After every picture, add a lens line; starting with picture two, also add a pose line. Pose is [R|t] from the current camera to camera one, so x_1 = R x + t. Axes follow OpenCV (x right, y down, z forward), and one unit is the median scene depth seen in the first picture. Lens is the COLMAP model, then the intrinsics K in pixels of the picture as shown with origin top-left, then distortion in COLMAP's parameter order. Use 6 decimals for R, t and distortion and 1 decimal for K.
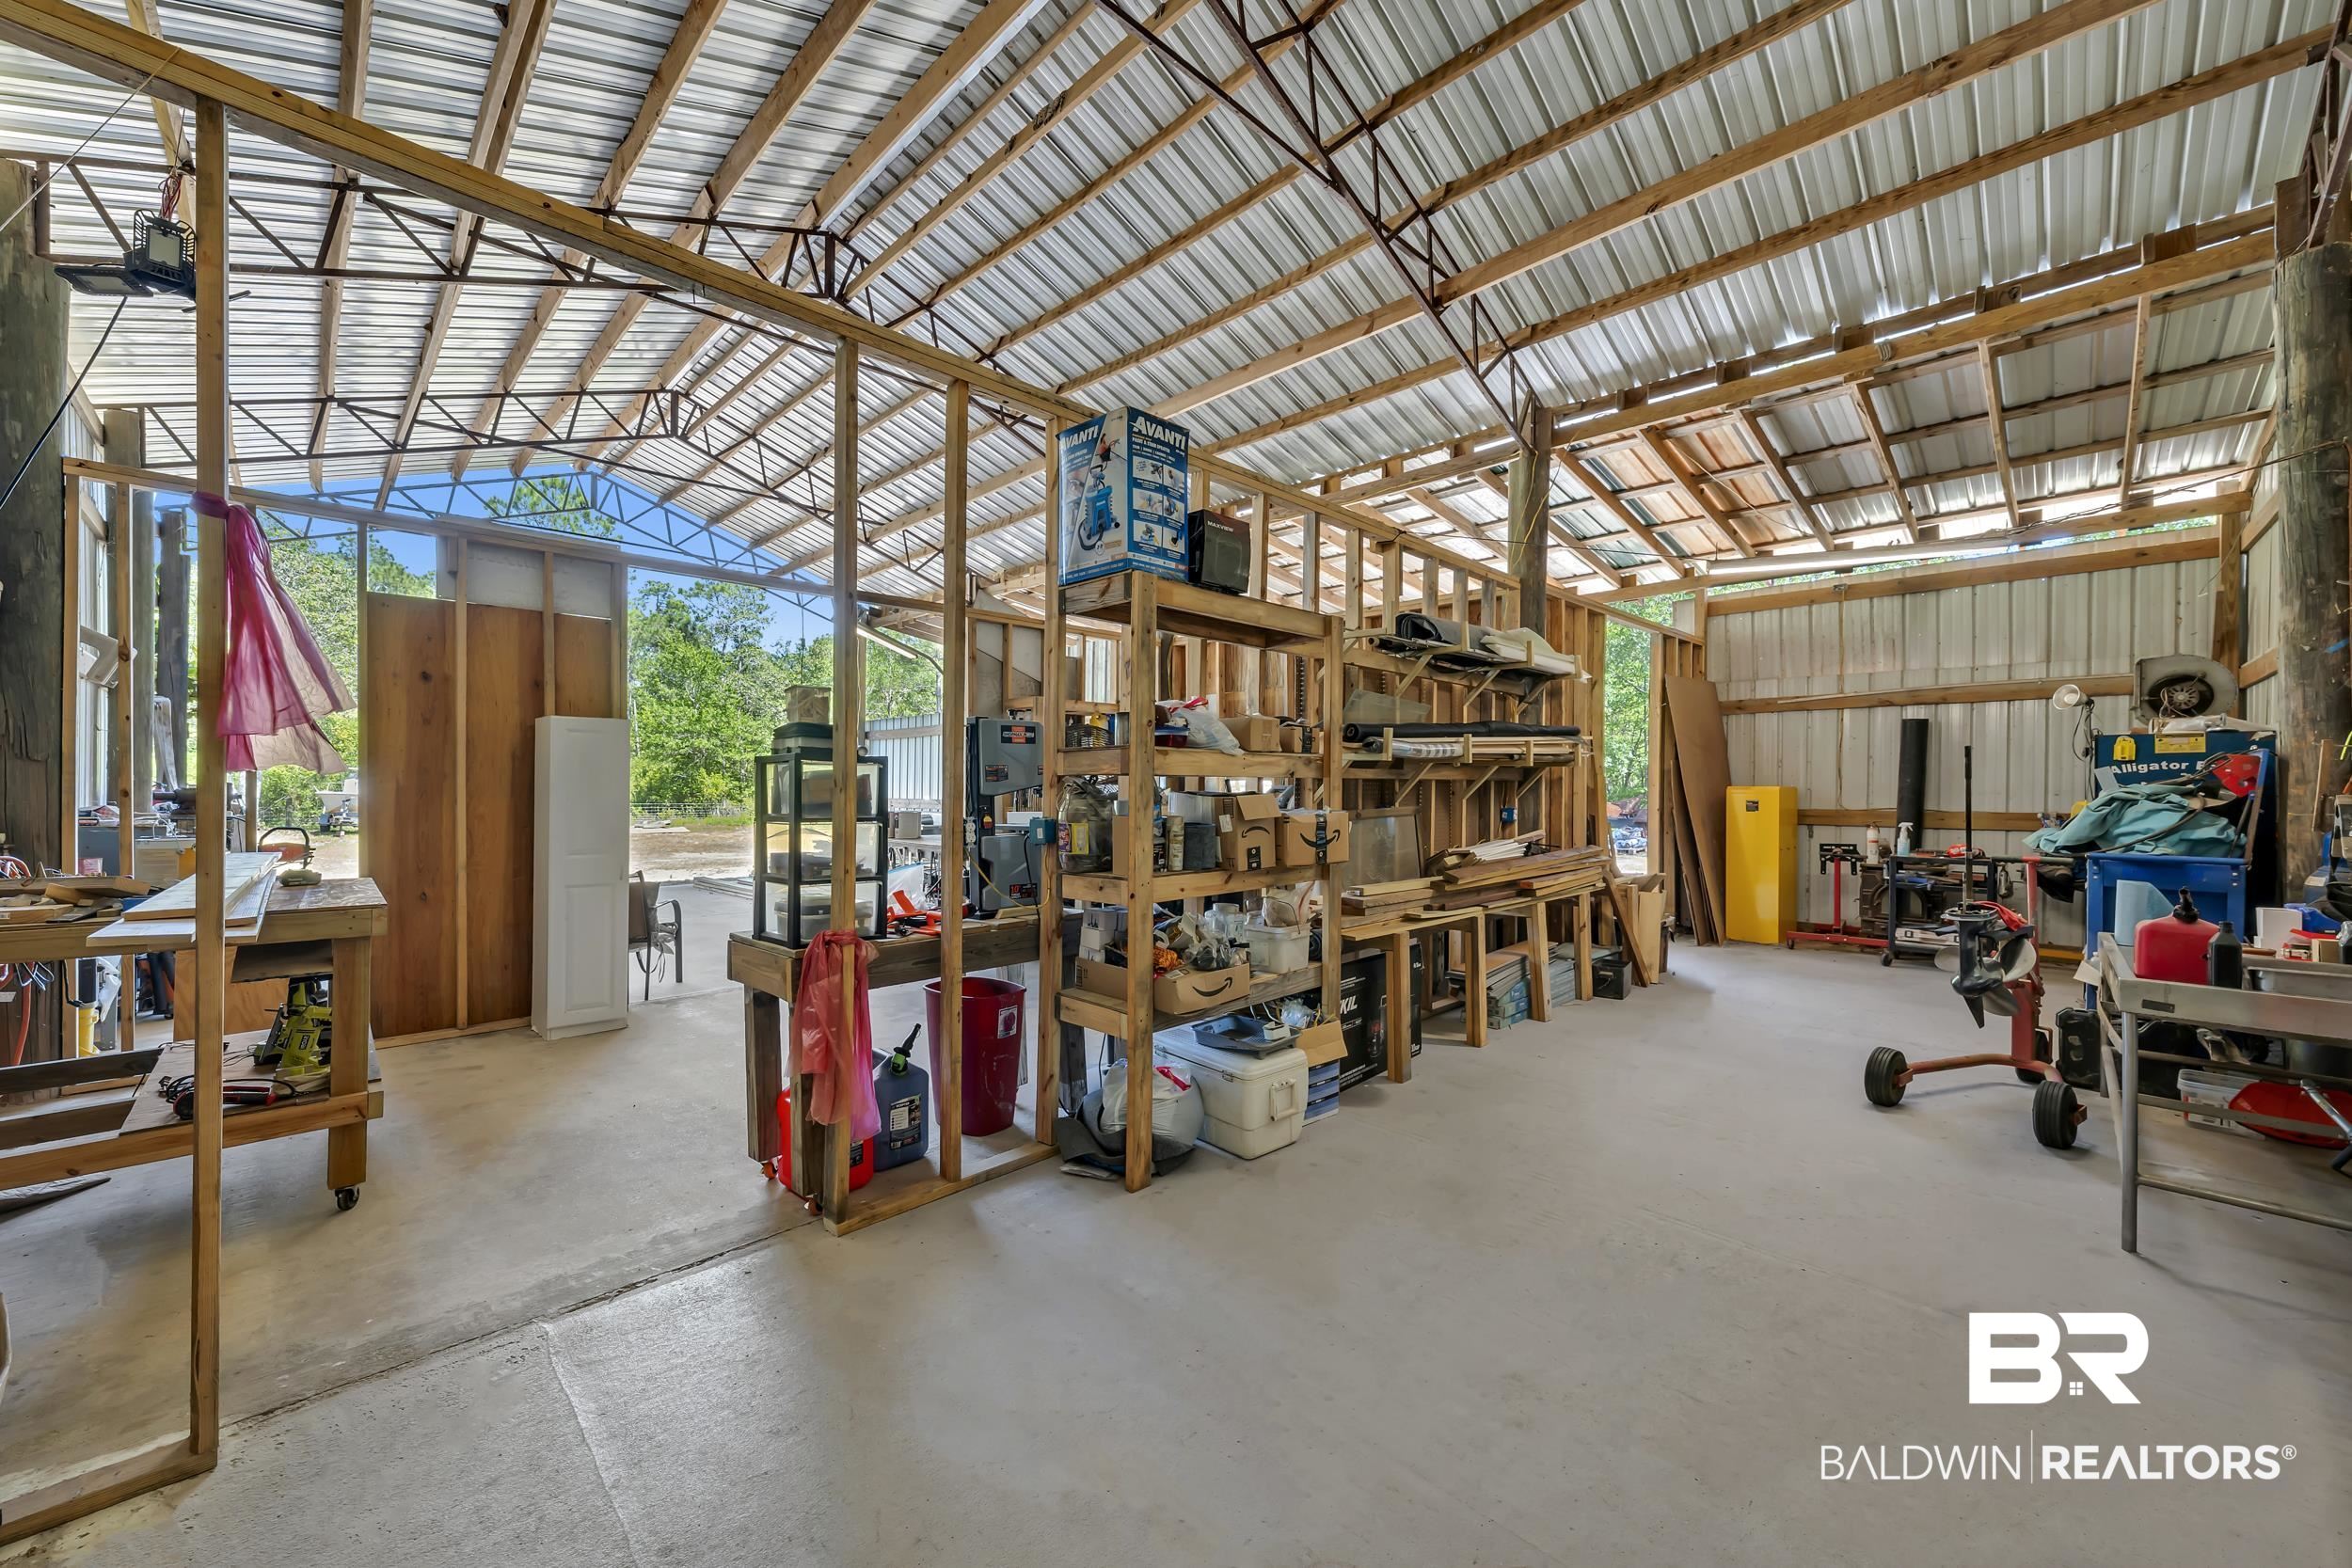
lens RADIAL K [[900.9, 0, 1176.0], [0, 900.9, 784.0], [0, 0, 1]] dist [-0.000395, -0.000037]
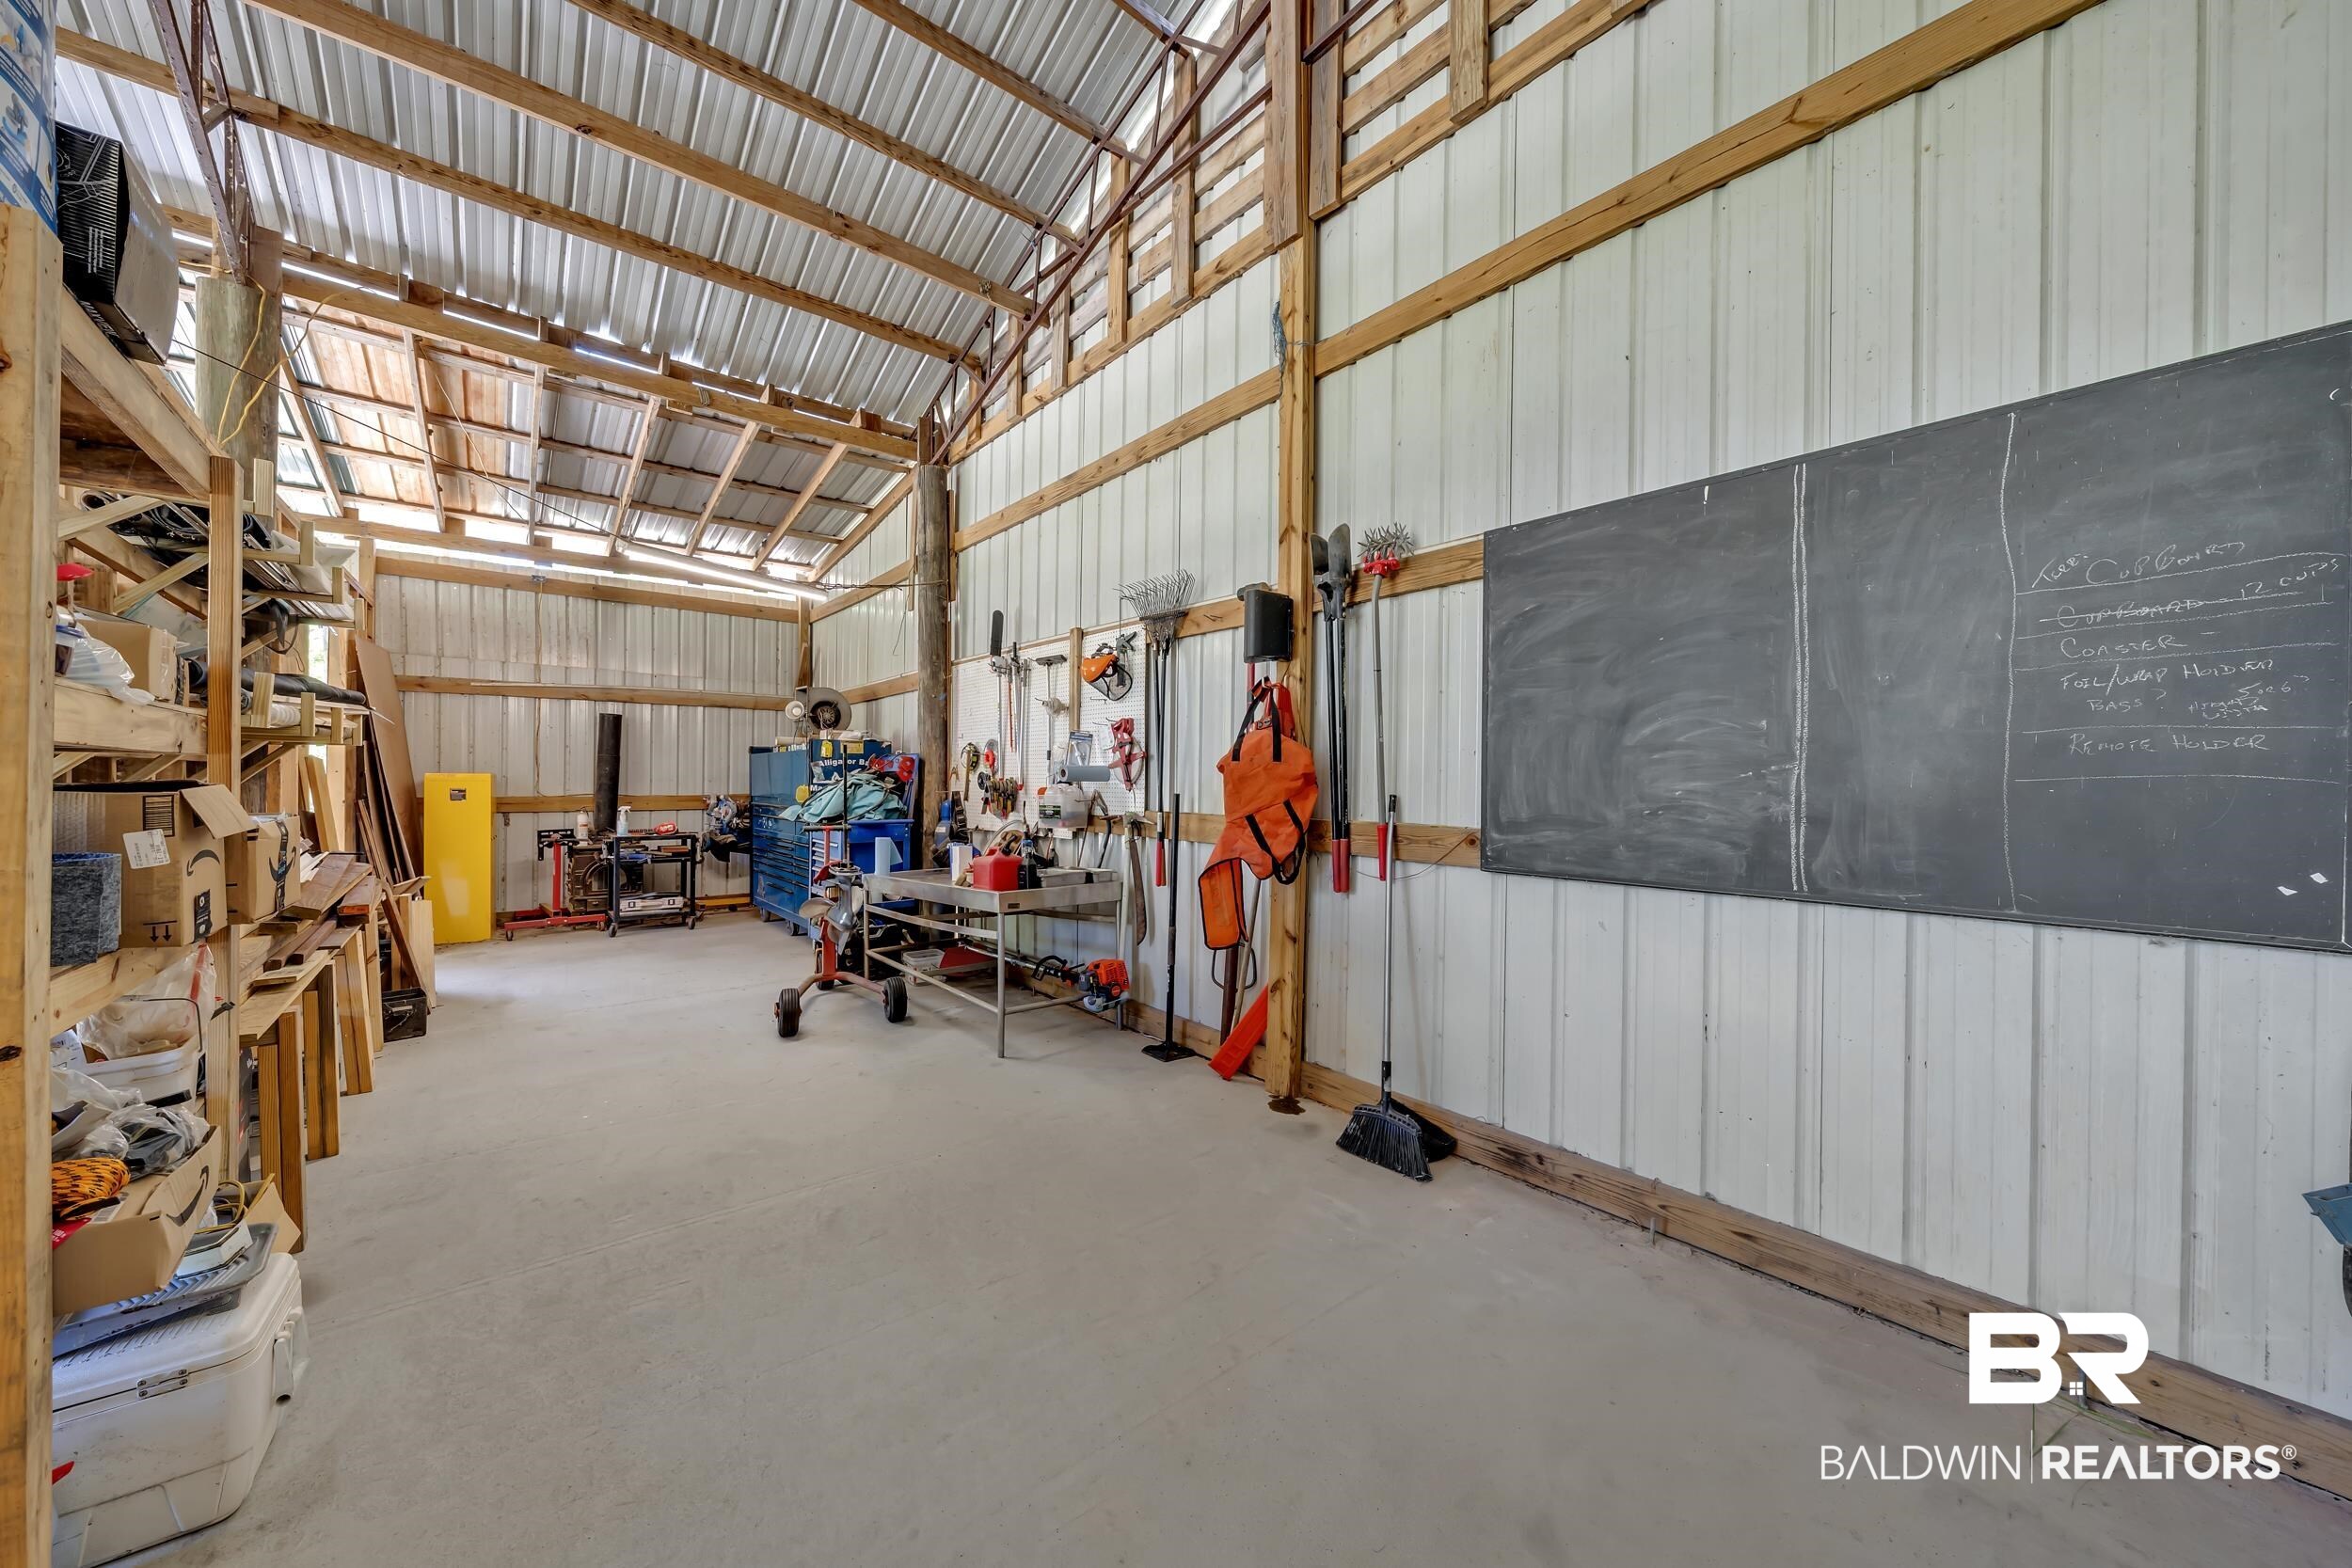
lens RADIAL K [[843.2, 0, 1176.0], [0, 843.2, 784.0], [0, 0, 1]] dist [0.036471, -0.000039]
pose [[0.105564, -0.009095, 0.994371, -0.167671], [-0.007096, 0.999926, 0.009899, -0.000578], [-0.994387, -0.008102, 0.105491, 0.189260]]
